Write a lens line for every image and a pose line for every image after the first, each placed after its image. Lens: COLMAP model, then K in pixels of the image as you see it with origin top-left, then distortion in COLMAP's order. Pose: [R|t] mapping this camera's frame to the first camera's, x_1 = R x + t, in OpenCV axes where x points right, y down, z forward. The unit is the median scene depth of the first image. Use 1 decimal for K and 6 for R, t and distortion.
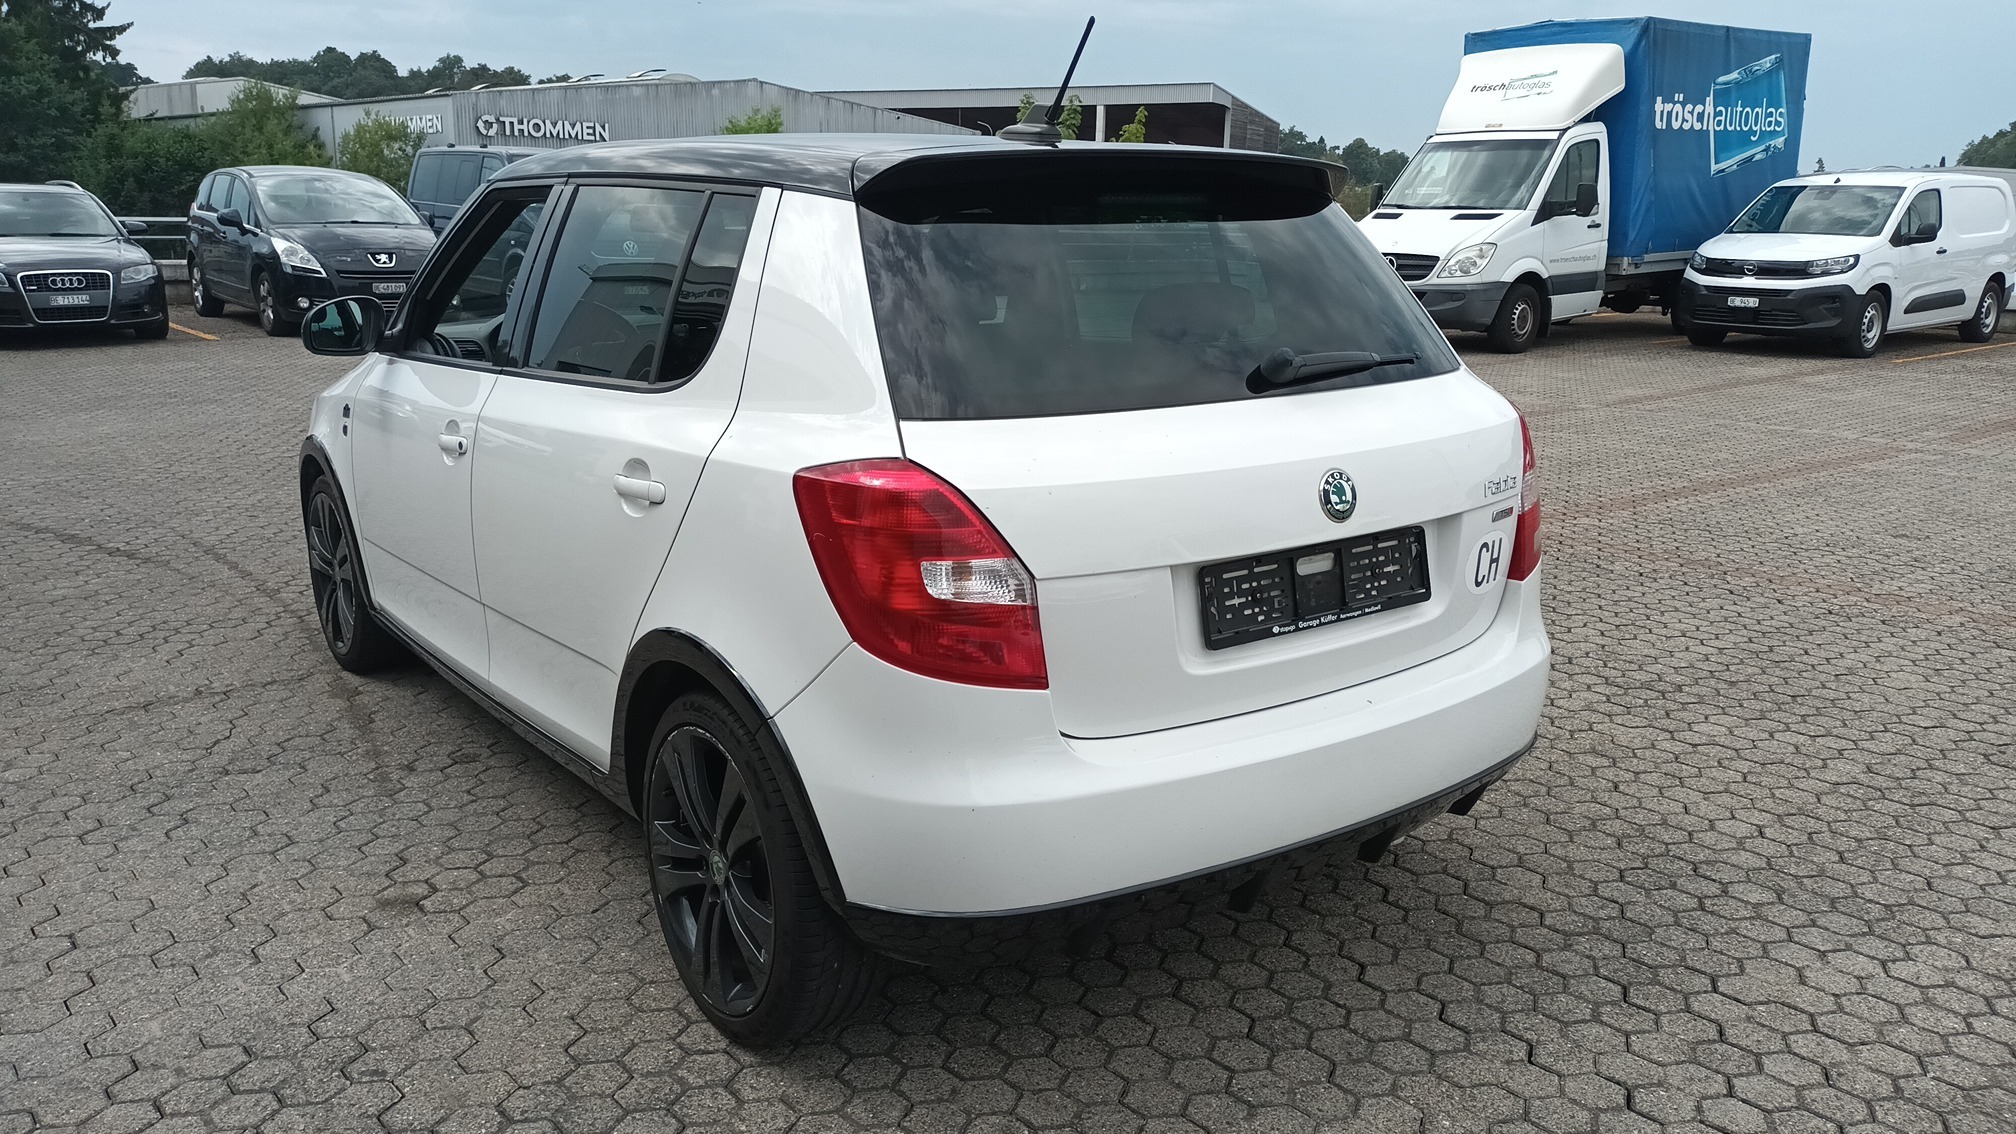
lens RADIAL K [[1505.0, 0, 1026.2], [0, 1505.0, 561.9], [0, 0, 1]] dist [0.047933, -0.056983]
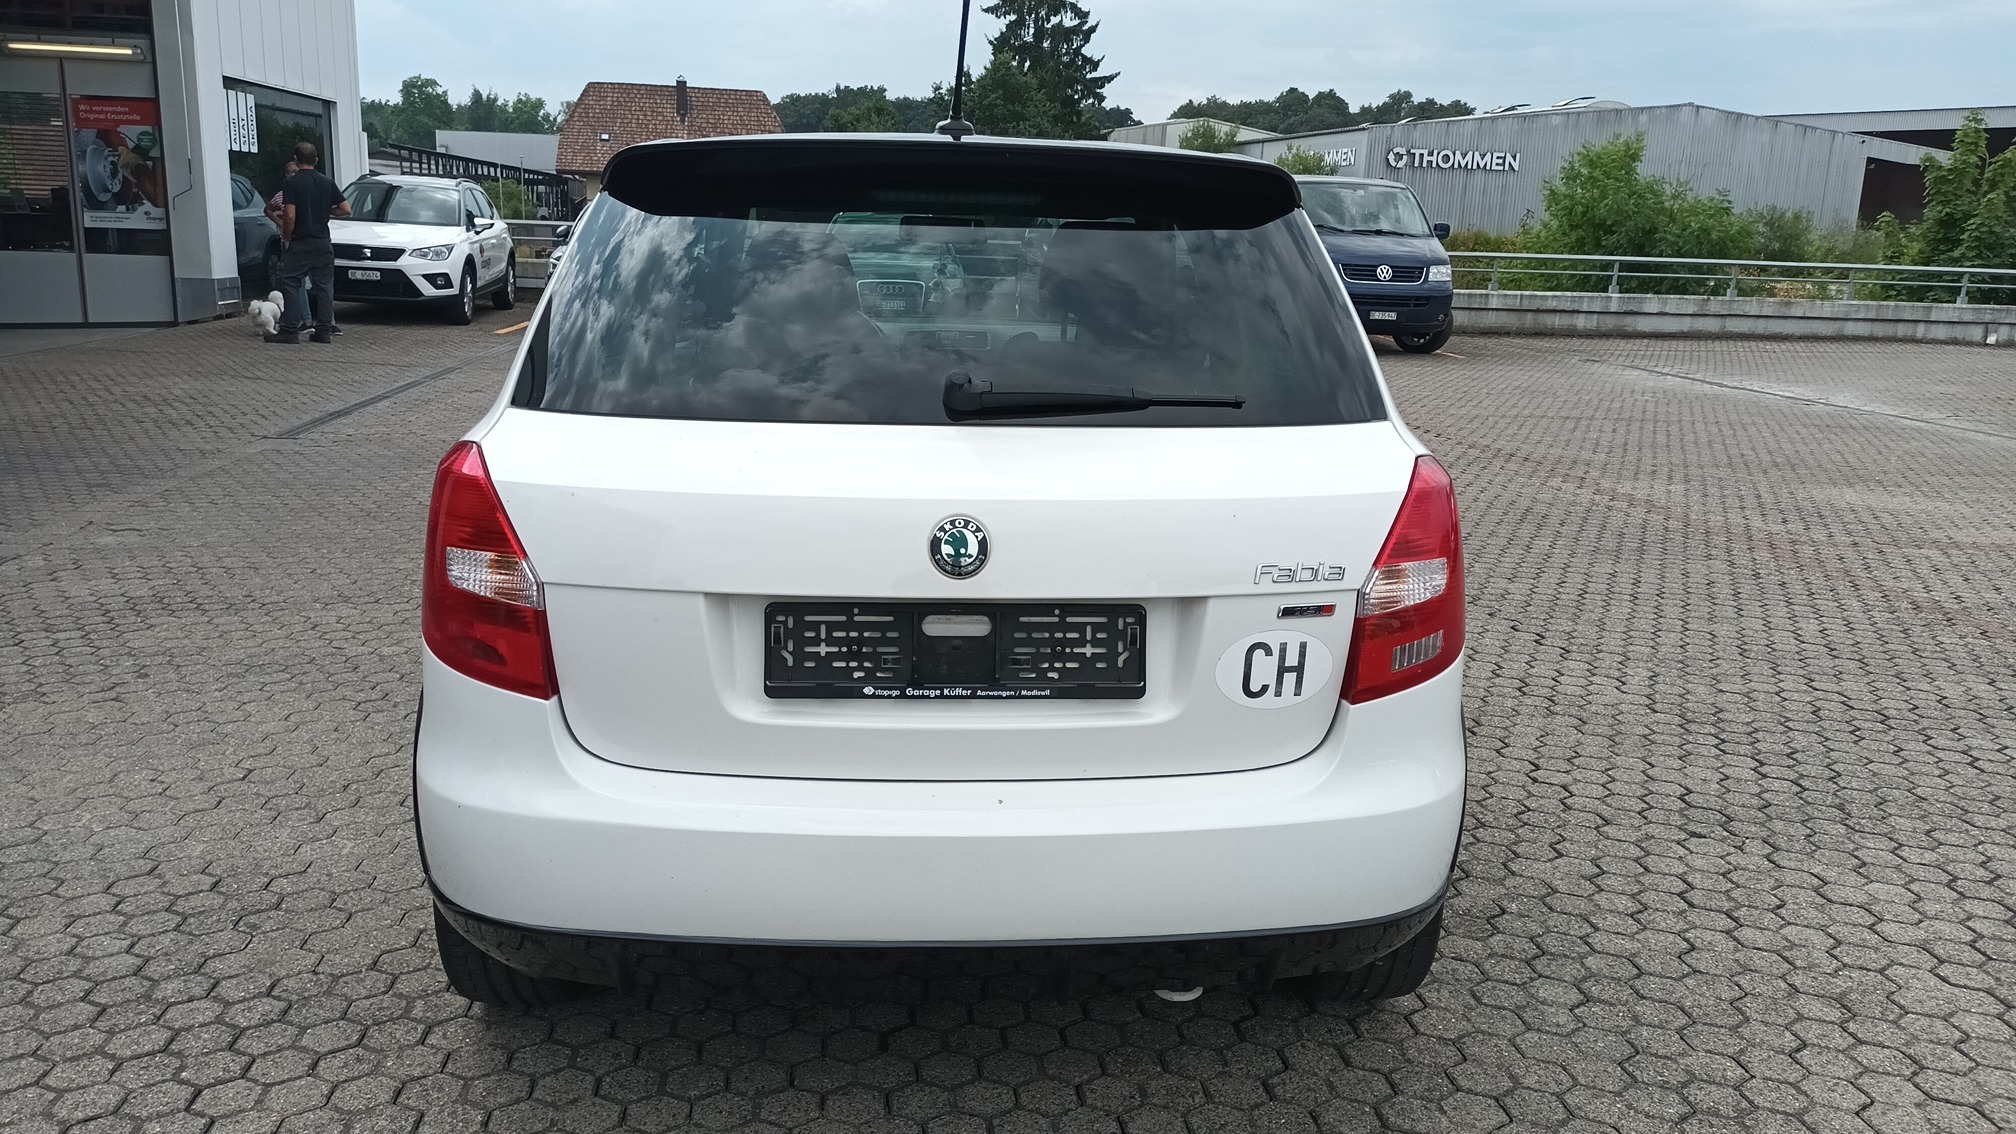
lens RADIAL K [[1505.0, 0, 1000.7], [0, 1505.0, 561.1], [0, 0, 1]] dist [0.047933, -0.056983]
pose [[0.832140, 0.136261, -0.537564, 0.108361], [-0.146794, 0.988890, 0.023427, -0.009461], [0.534784, 0.059417, 0.842897, 0.049616]]
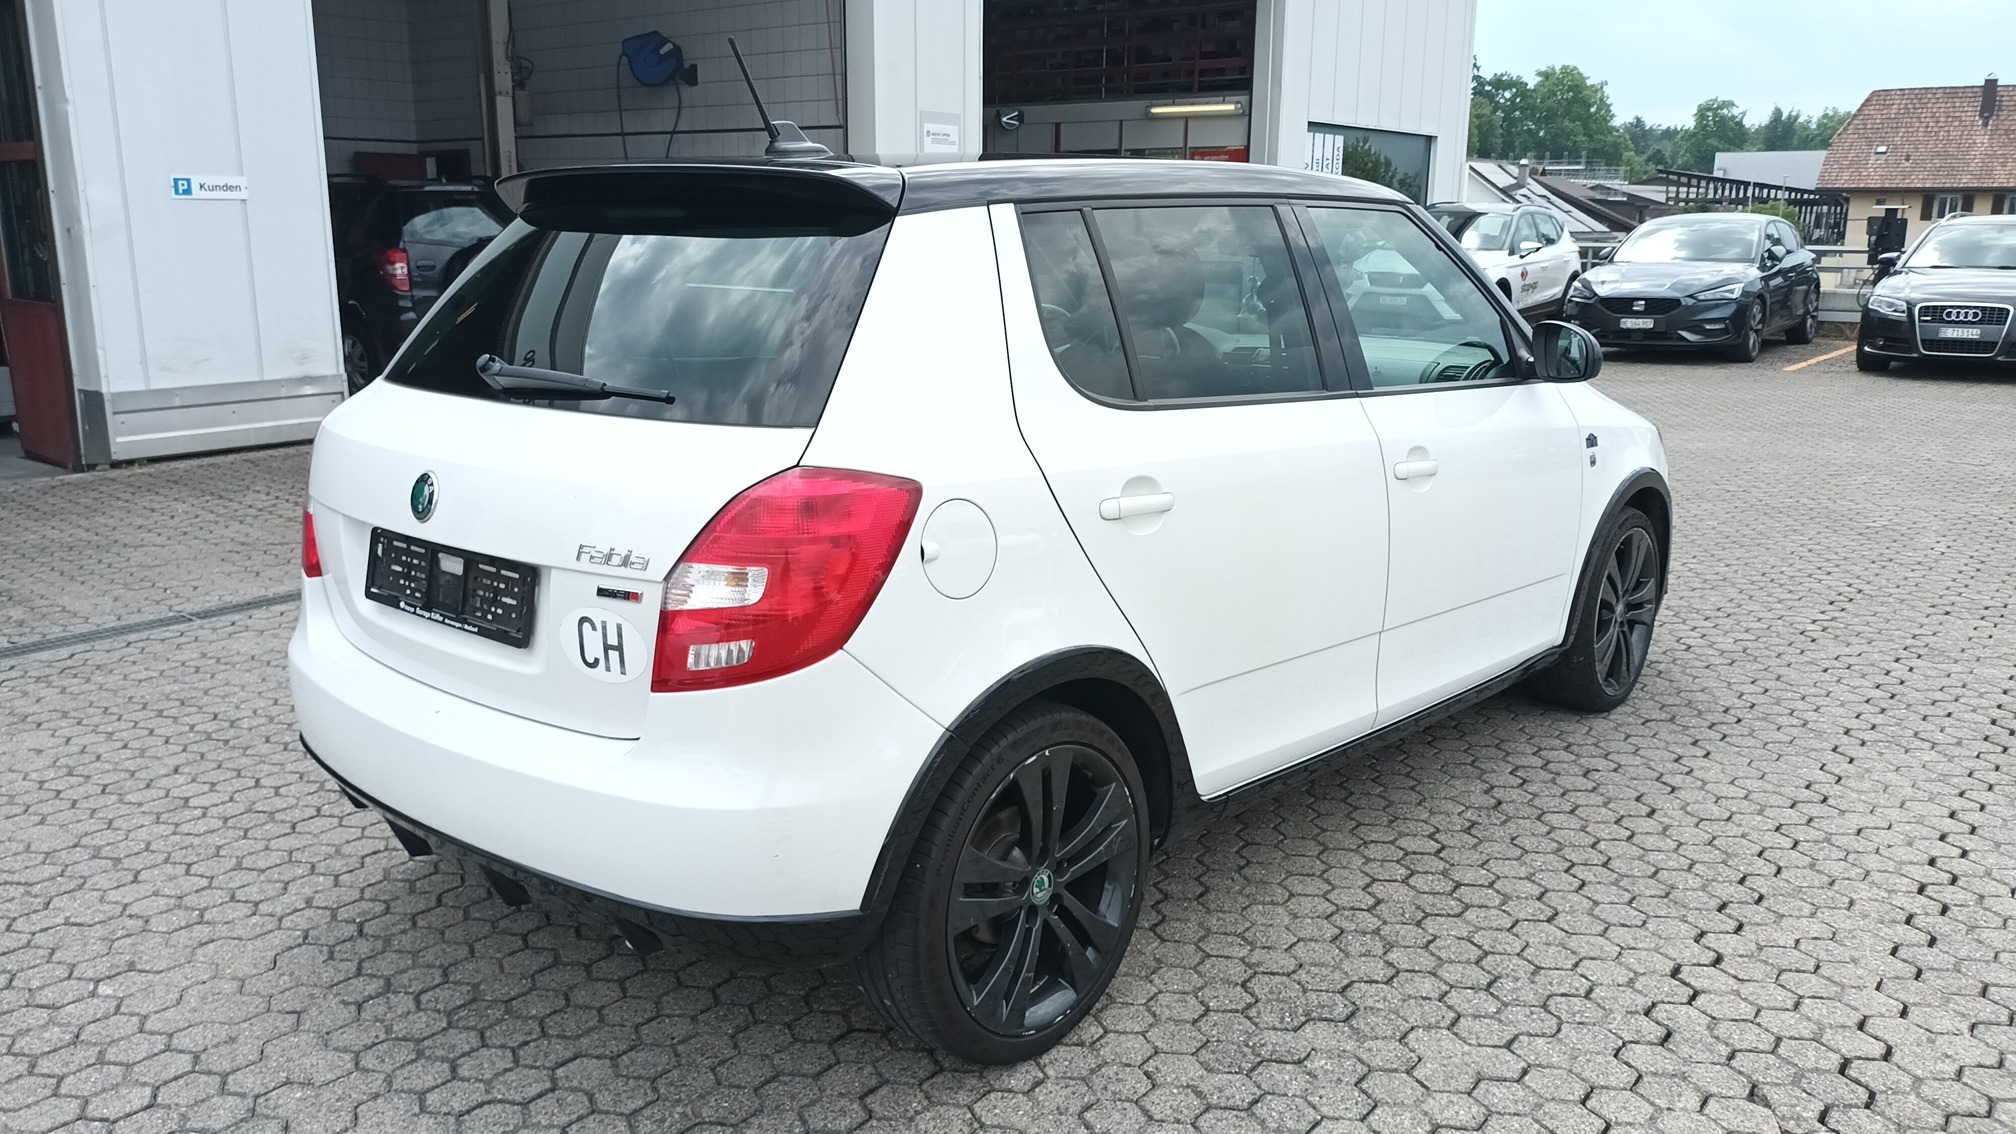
lens RADIAL K [[1505.0, 0, 1013.7], [0, 1505.0, 566.2], [0, 0, 1]] dist [0.047933, -0.056983]
pose [[0.203779, 0.208449, -0.956568, 0.206175], [-0.228076, 0.960294, 0.160674, -0.041012], [0.952079, 0.185429, 0.243230, 0.182928]]
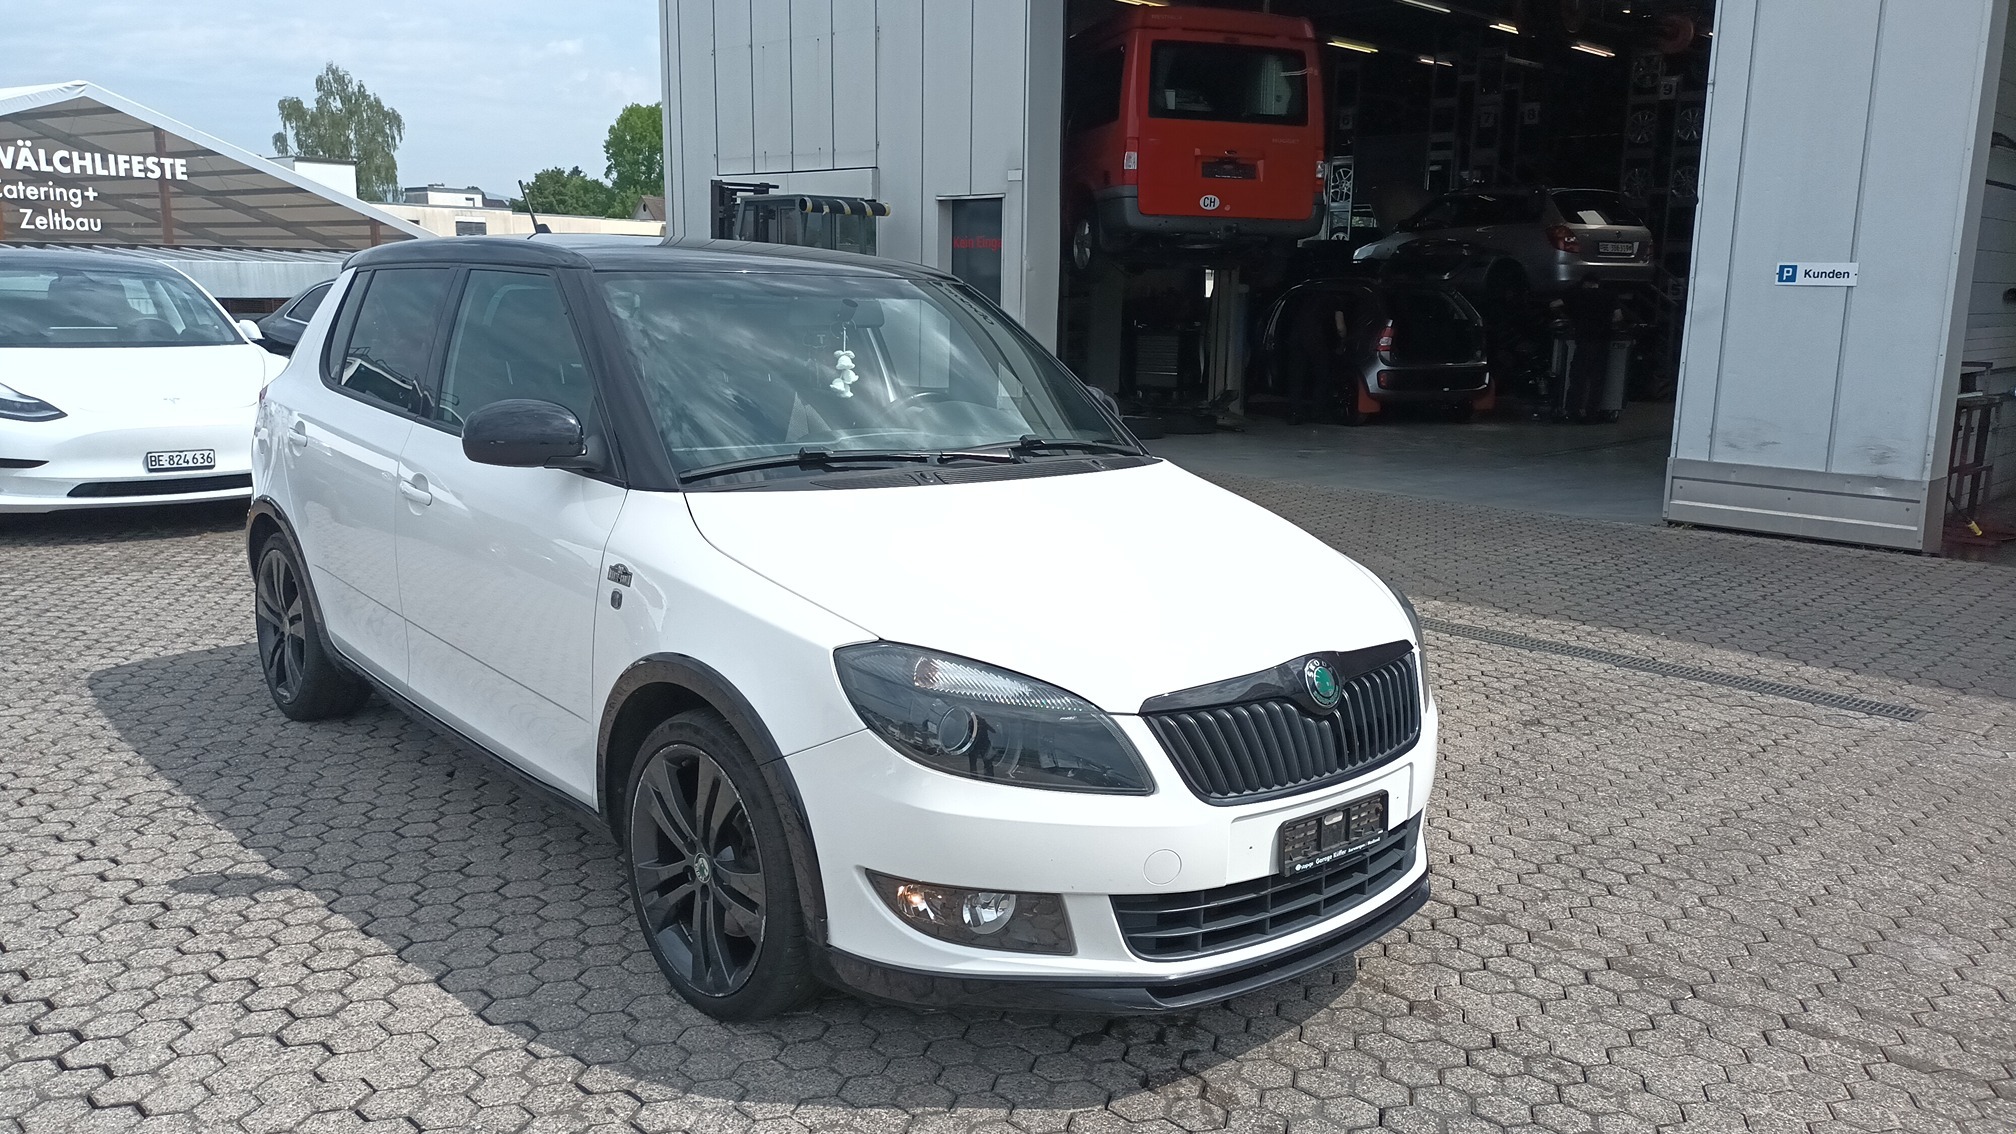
lens RADIAL K [[1505.0, 0, 1004.2], [0, 1505.0, 576.2], [0, 0, 1]] dist [0.047933, -0.056983]
pose [[-0.995796, -0.013244, -0.090634, -0.070411], [-0.049546, 0.910118, 0.411377, -0.129784], [0.077039, 0.414139, -0.906948, 0.533729]]
